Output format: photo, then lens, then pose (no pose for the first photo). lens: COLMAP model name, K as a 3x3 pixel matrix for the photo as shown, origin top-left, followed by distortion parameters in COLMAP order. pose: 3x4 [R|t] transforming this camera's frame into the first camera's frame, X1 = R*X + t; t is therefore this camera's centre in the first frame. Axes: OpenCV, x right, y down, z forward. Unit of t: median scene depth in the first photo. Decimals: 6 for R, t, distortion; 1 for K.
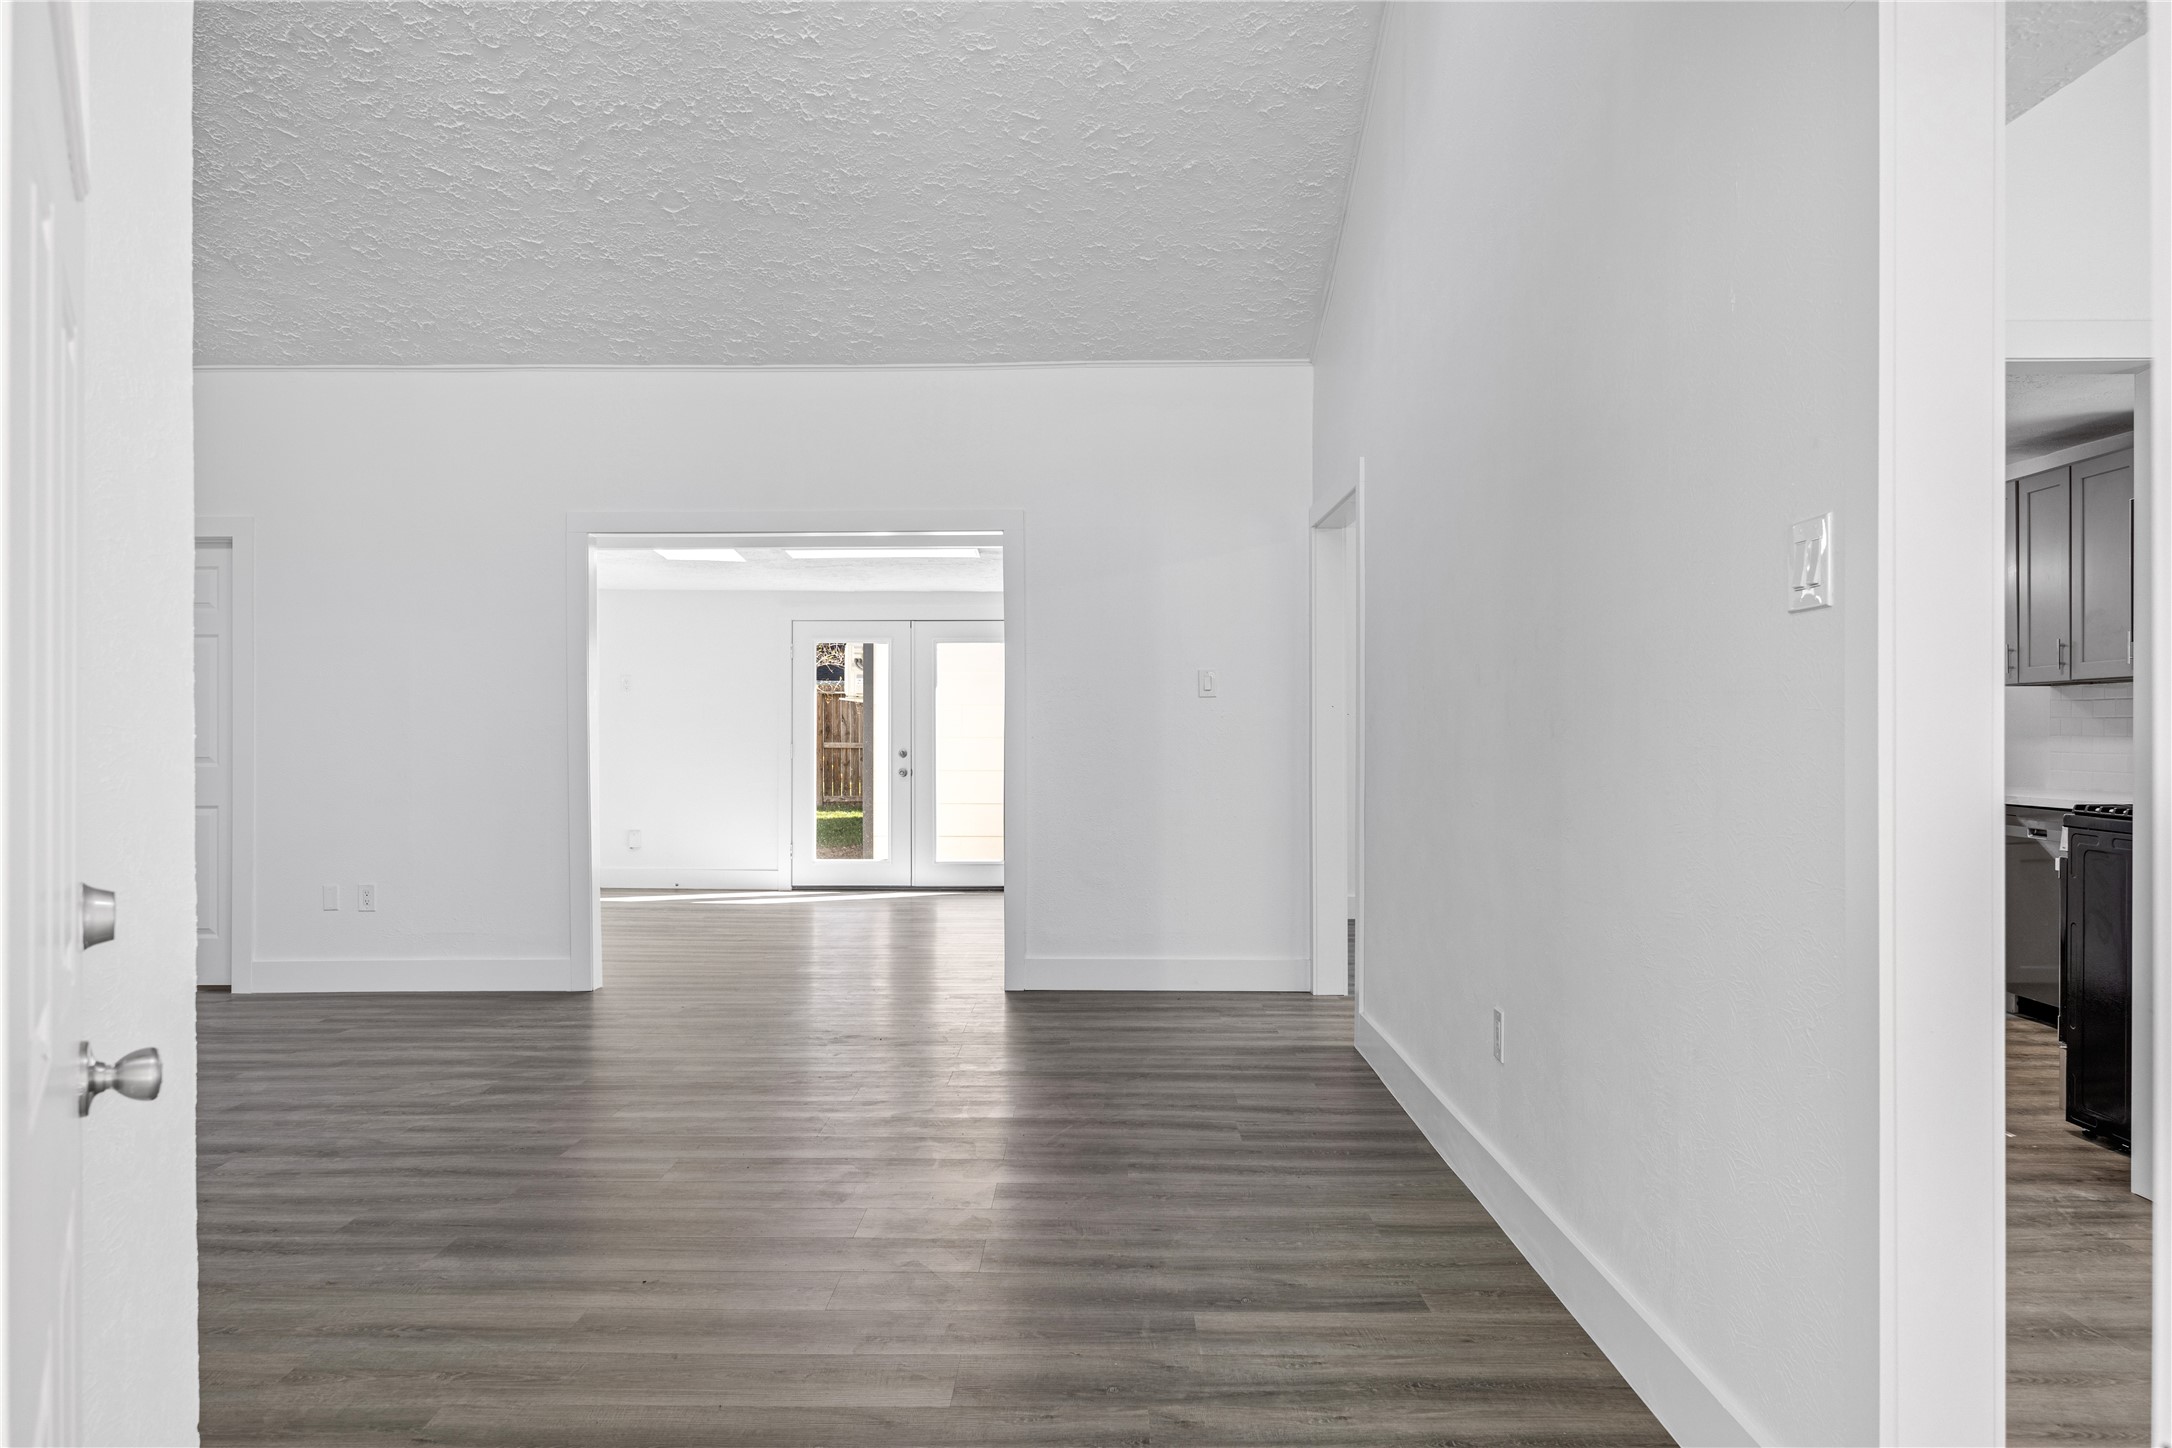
lens RADIAL K [[1617.3, 0, 1092.2], [0, 1617.3, 727.6], [0, 0, 1]] dist [0.005464, 0.001026]
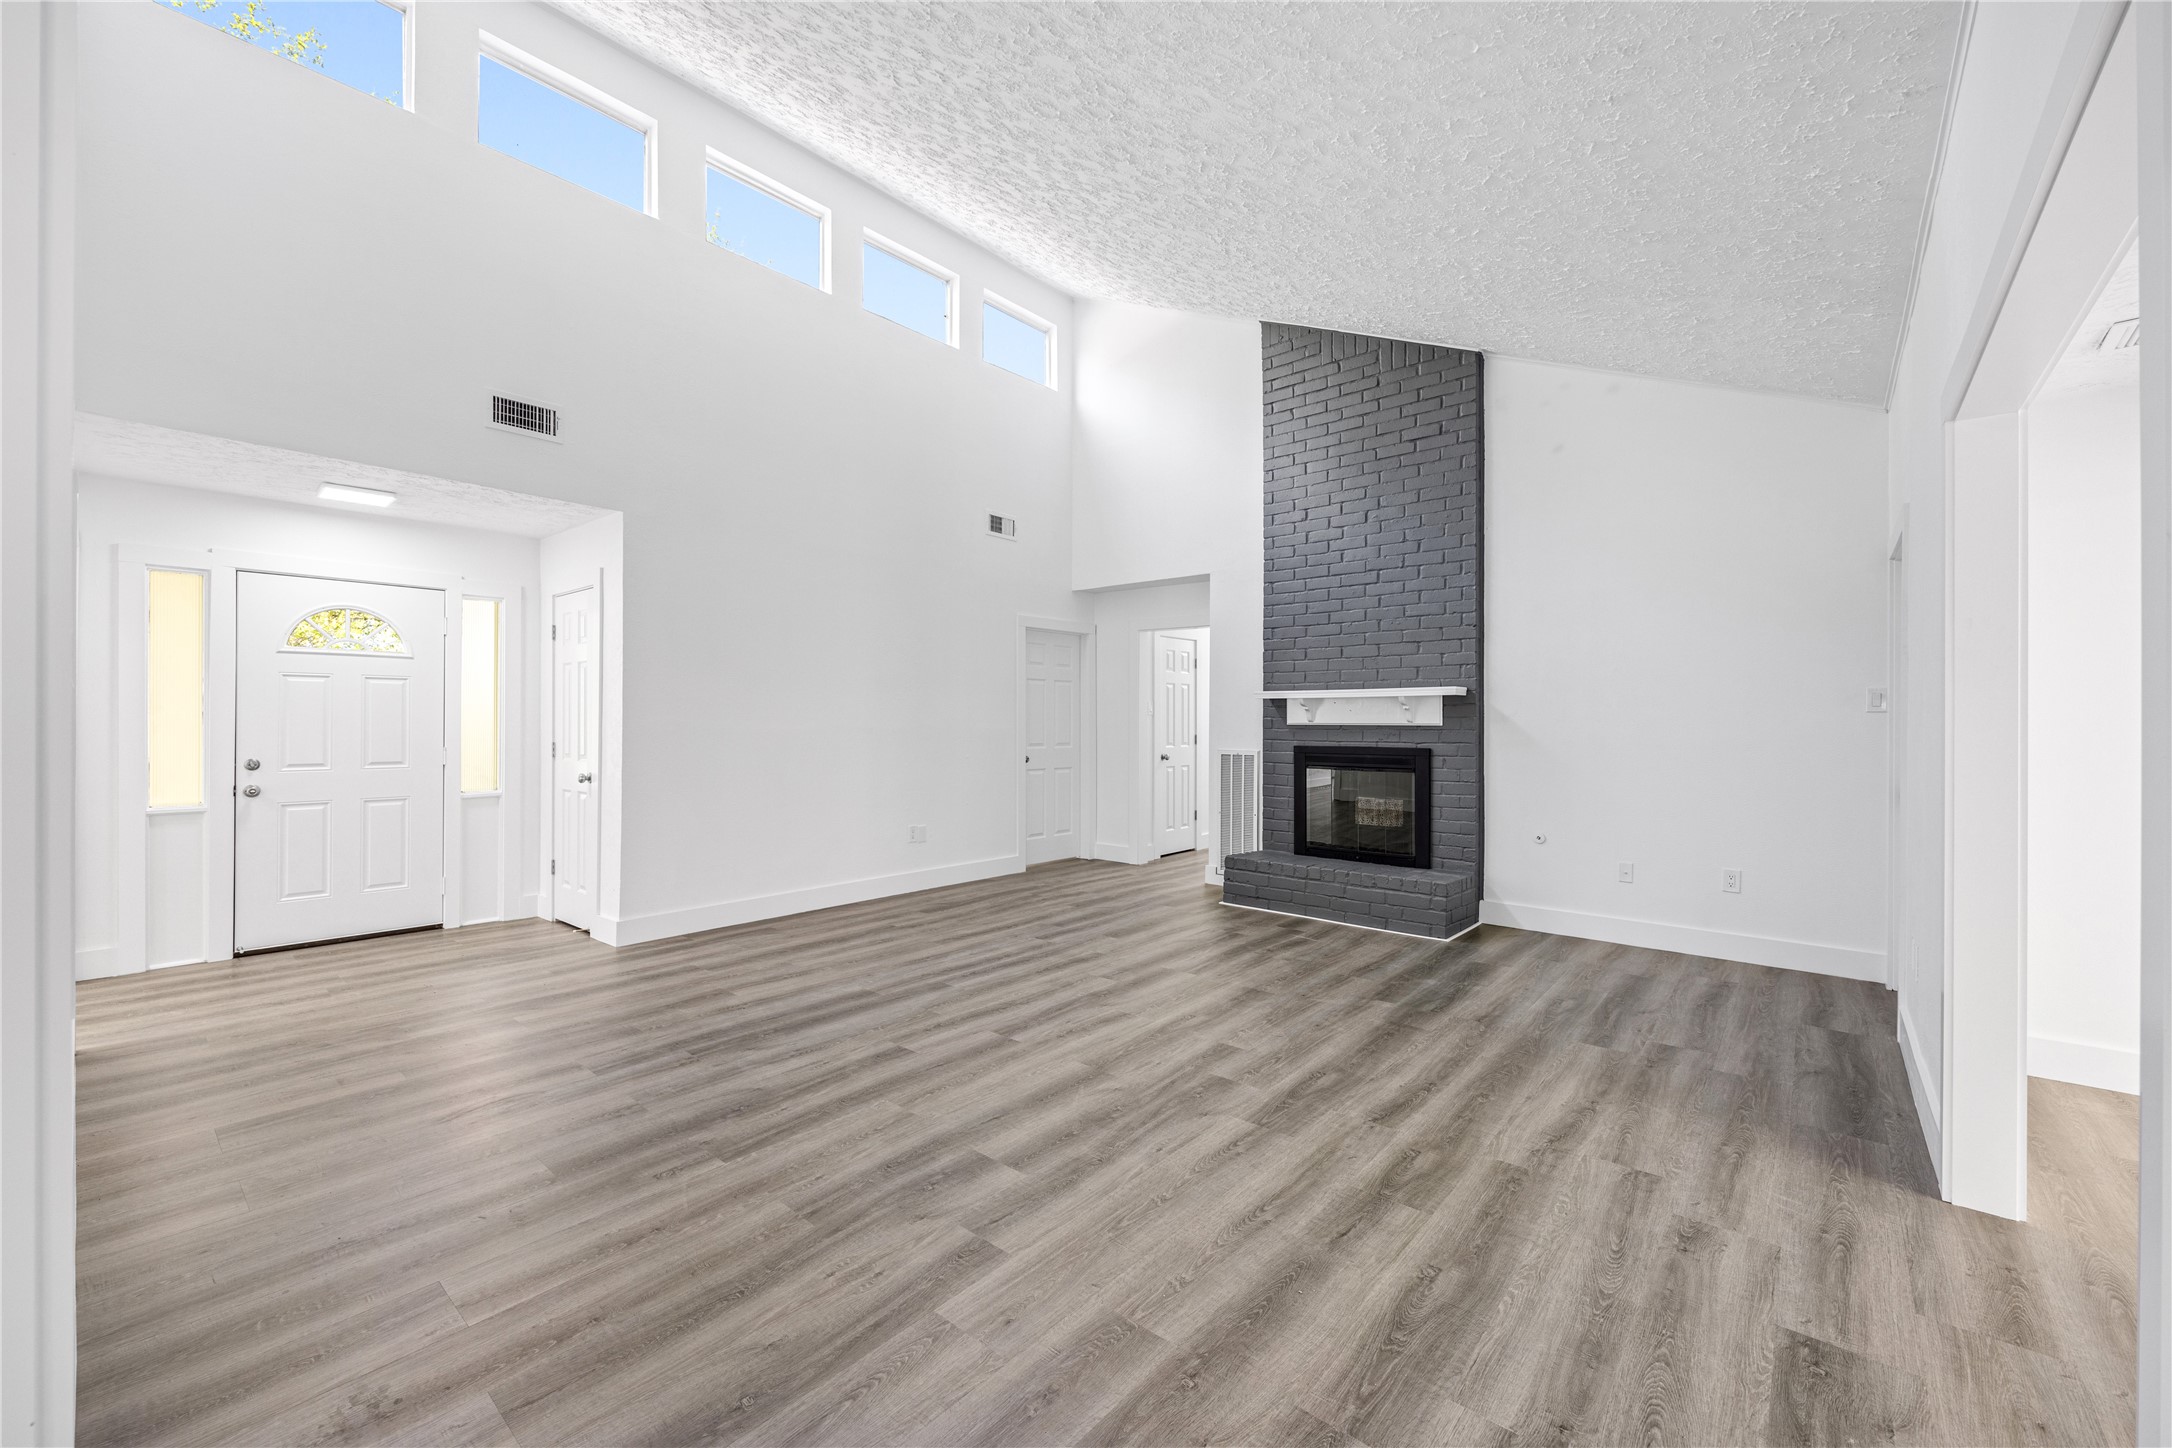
lens RADIAL K [[868.2, 0, 1085.7], [0, 868.2, 724.3], [0, 0, 1]] dist [-0.002970, 0.000205]
pose [[-0.650249, -0.008215, -0.759677, 0.261263], [-0.011261, 0.999936, -0.001174, -0.020254], [0.759638, 0.007792, -0.650300, 1.887794]]
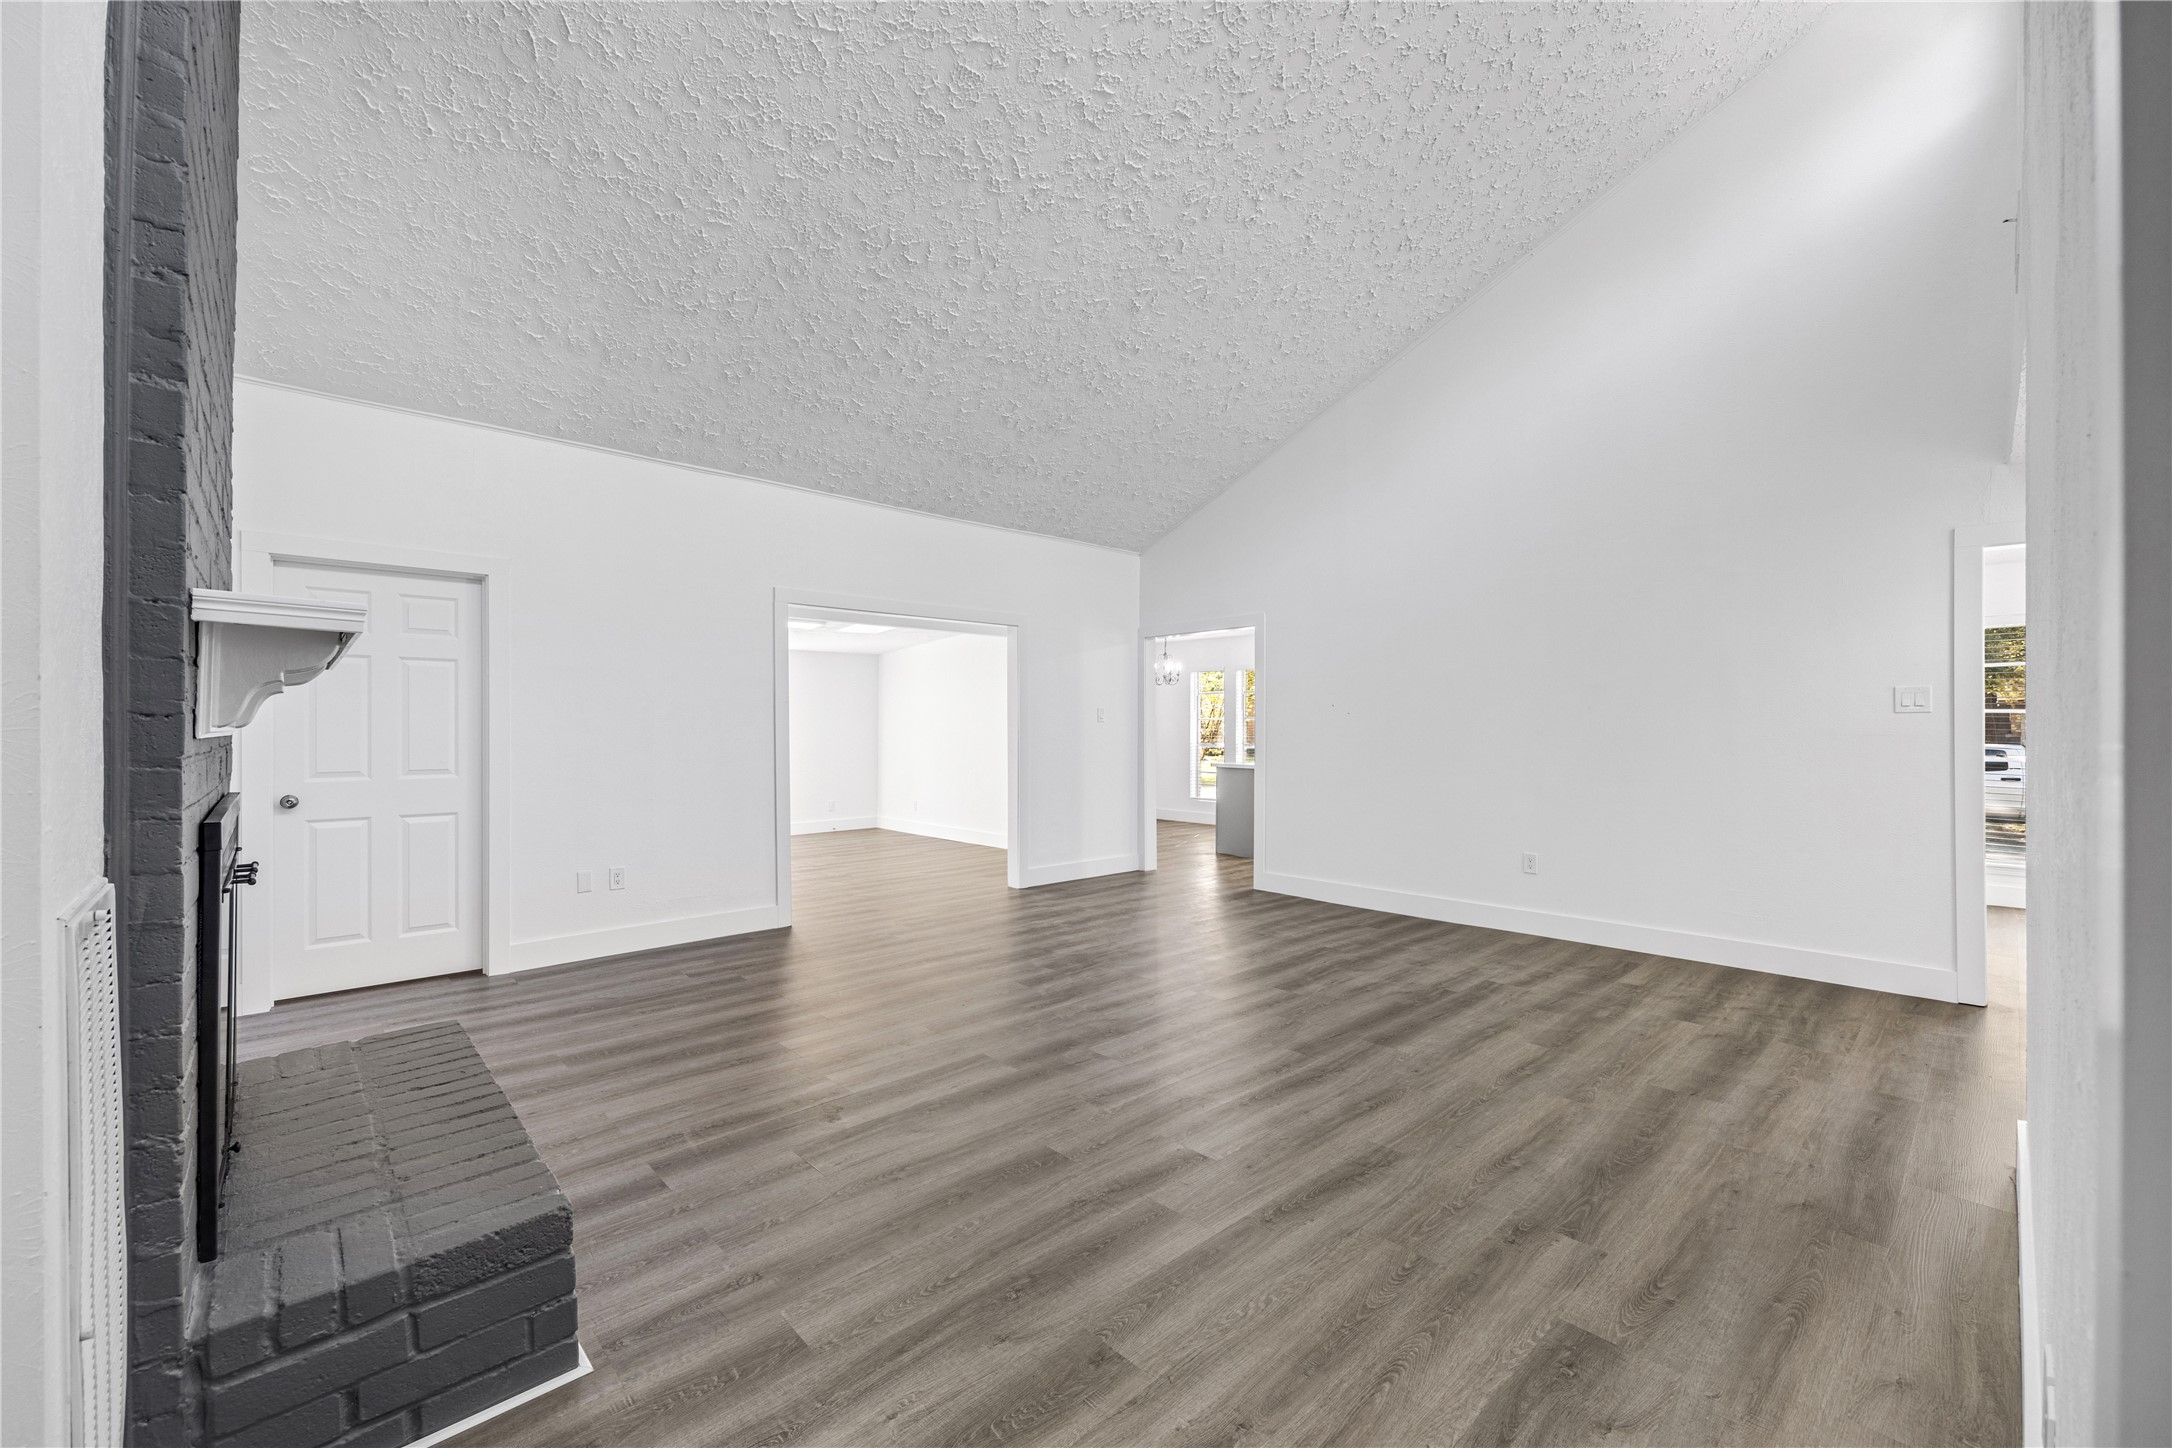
lens RADIAL K [[868.2, 0, 1082.2], [0, 868.2, 721.6], [0, 0, 1]] dist [-0.002970, 0.000205]
pose [[0.735618, -0.001454, 0.677395, -1.257008], [0.006718, 0.999964, -0.005150, -0.028435], [-0.677363, 0.008339, 0.735601, 0.509588]]
